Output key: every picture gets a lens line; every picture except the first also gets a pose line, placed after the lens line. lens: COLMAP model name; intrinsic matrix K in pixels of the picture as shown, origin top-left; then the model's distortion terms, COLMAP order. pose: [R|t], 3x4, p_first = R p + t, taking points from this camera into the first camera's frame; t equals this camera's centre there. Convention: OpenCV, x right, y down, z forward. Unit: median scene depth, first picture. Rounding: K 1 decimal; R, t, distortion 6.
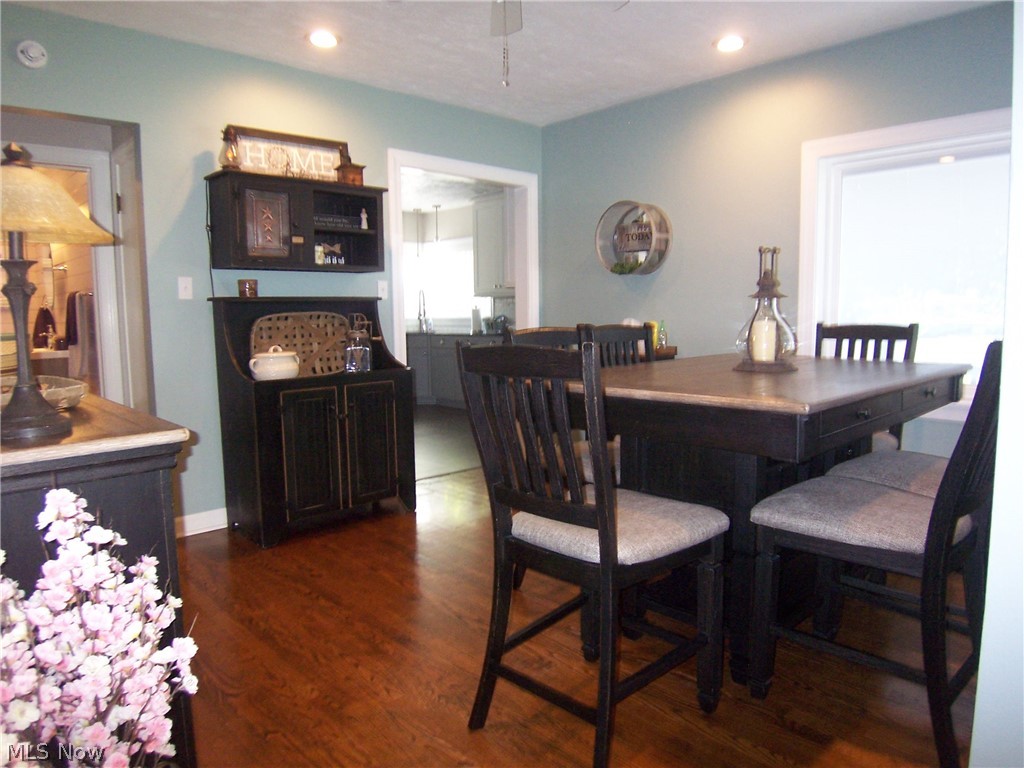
lens RADIAL K [[694.8, 0, 508.6], [0, 694.8, 380.9], [0, 0, 1]] dist [-0.001594, -0.052341]
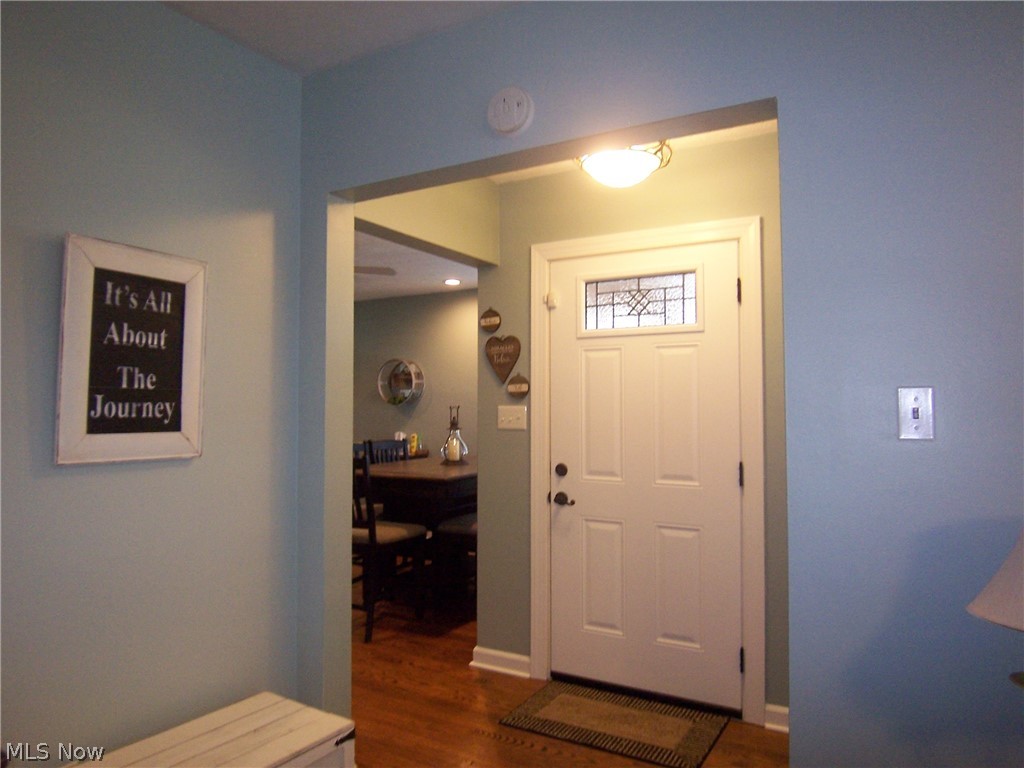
lens RADIAL K [[694.8, 0, 508.6], [0, 694.8, 380.9], [0, 0, 1]] dist [-0.001594, -0.052341]
pose [[0.957481, 0.023844, 0.287510, -0.046328], [0.015518, 0.990879, -0.133855, 0.010861], [-0.288079, 0.132626, 0.948378, -0.617598]]
